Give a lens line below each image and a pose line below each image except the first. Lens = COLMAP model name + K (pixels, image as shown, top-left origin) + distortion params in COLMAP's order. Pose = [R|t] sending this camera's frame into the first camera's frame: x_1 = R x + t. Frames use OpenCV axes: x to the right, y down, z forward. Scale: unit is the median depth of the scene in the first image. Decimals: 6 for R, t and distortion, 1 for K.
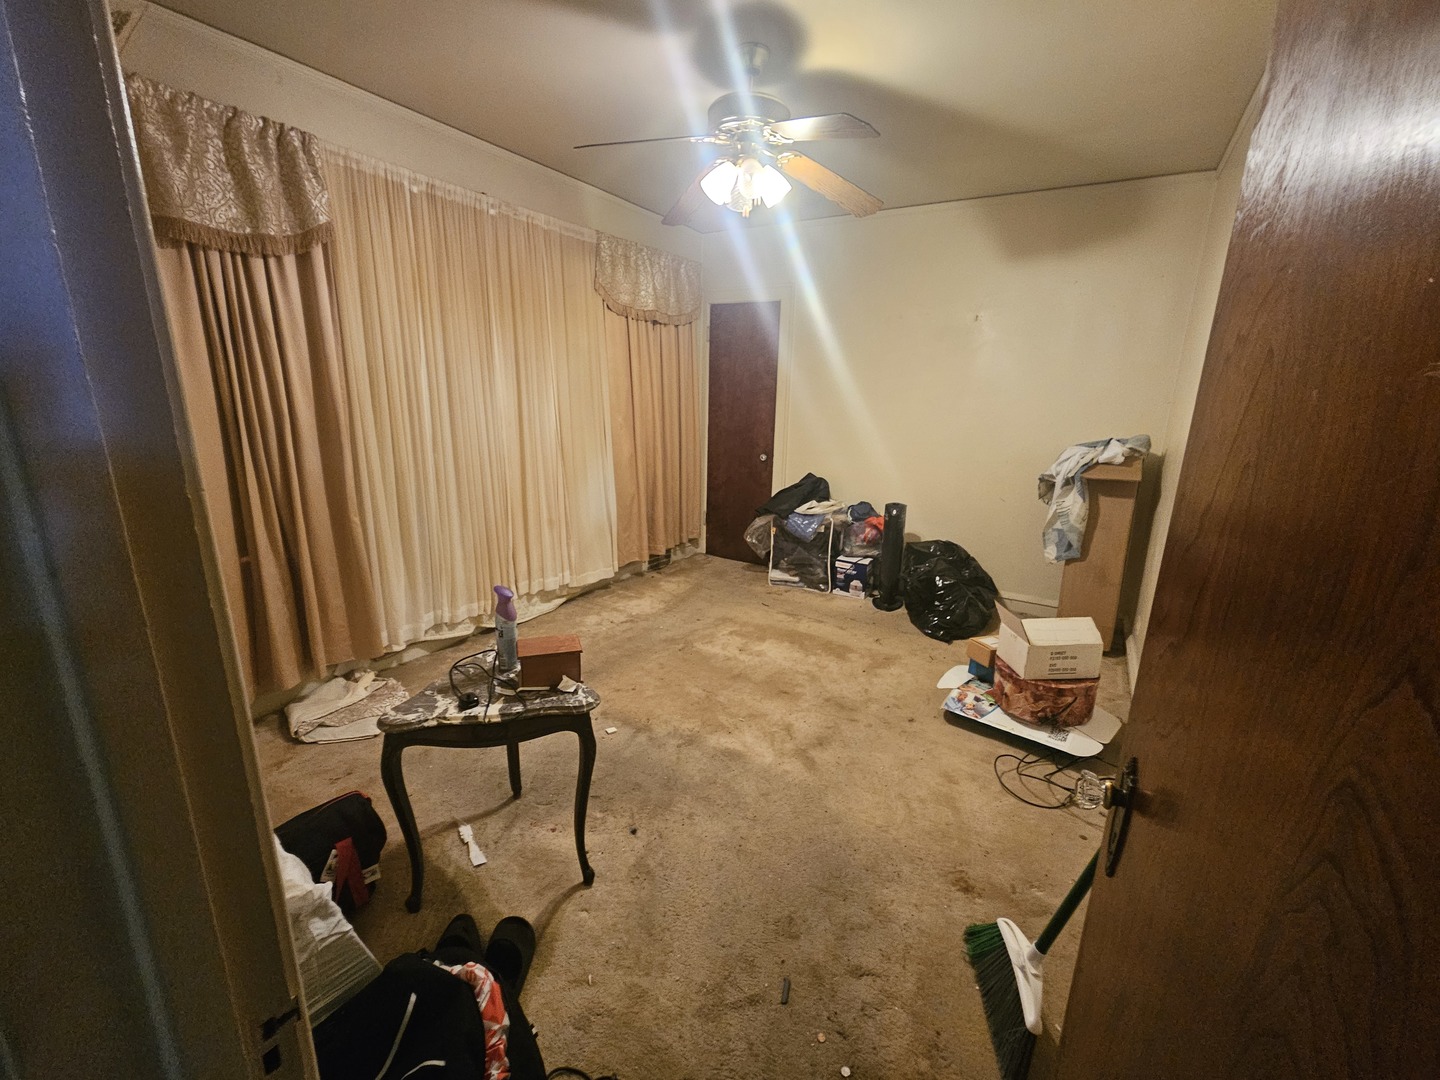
lens RADIAL K [[595.5, 0, 720.6], [0, 595.5, 546.2], [0, 0, 1]] dist [0.000969, -0.001147]
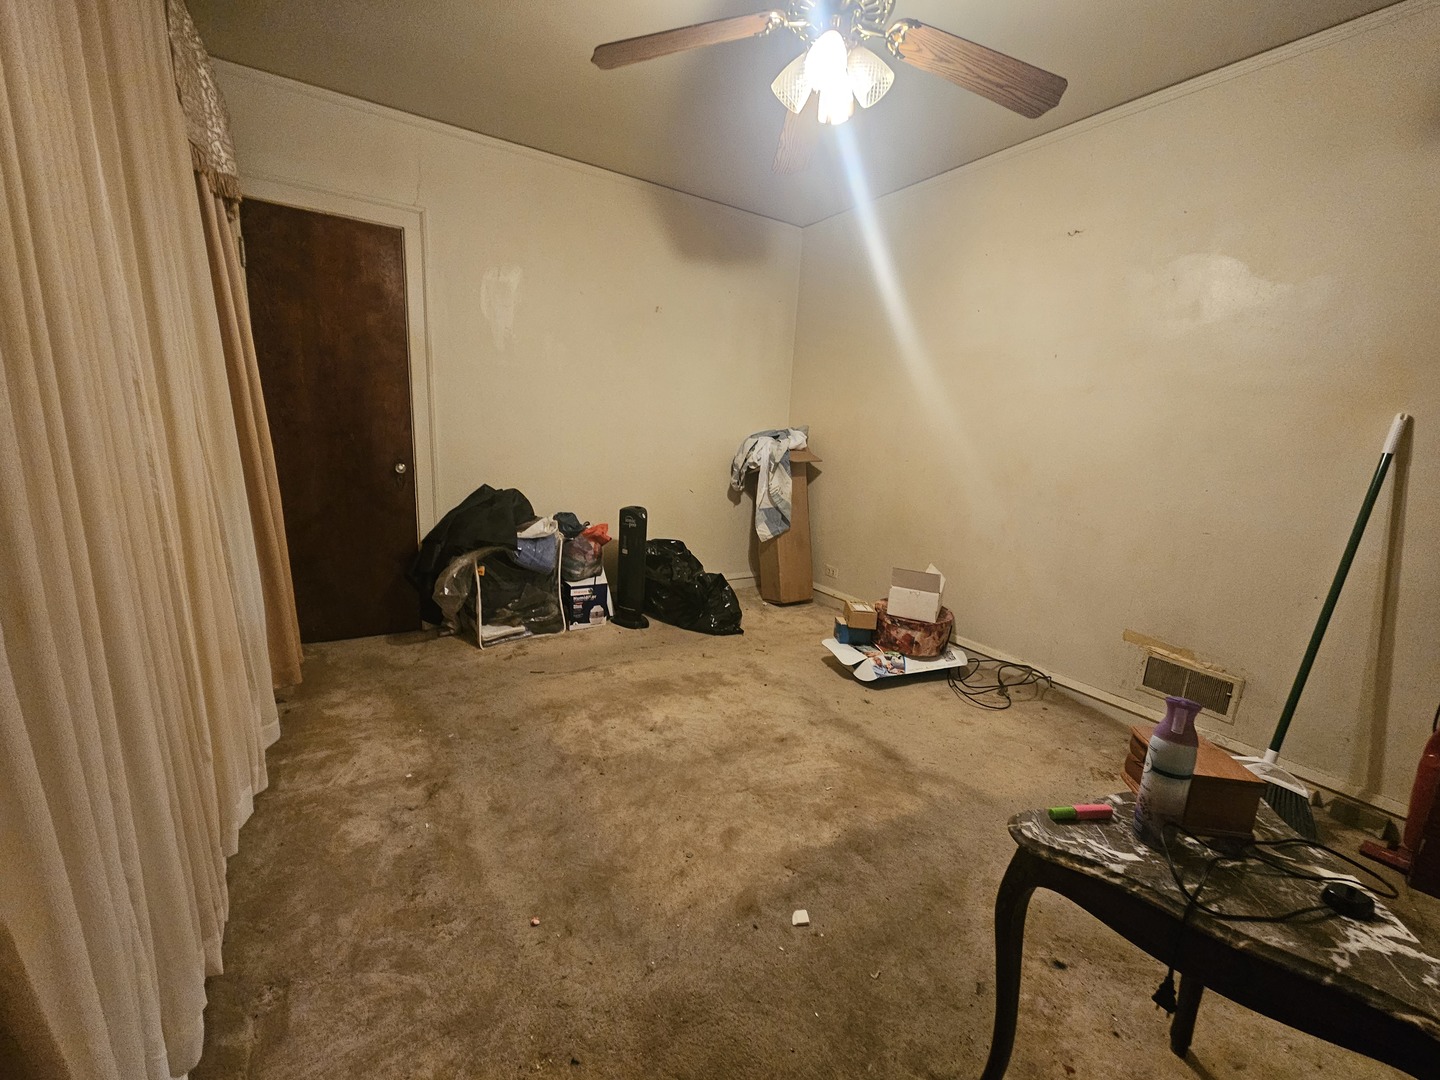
lens RADIAL K [[595.5, 0, 720.6], [0, 595.5, 546.2], [0, 0, 1]] dist [0.000969, -0.001147]
pose [[0.454091, -0.184600, 0.871621, -0.399105], [0.190071, 0.975850, 0.107653, -0.079212], [-0.870445, 0.116786, 0.478212, 0.441001]]
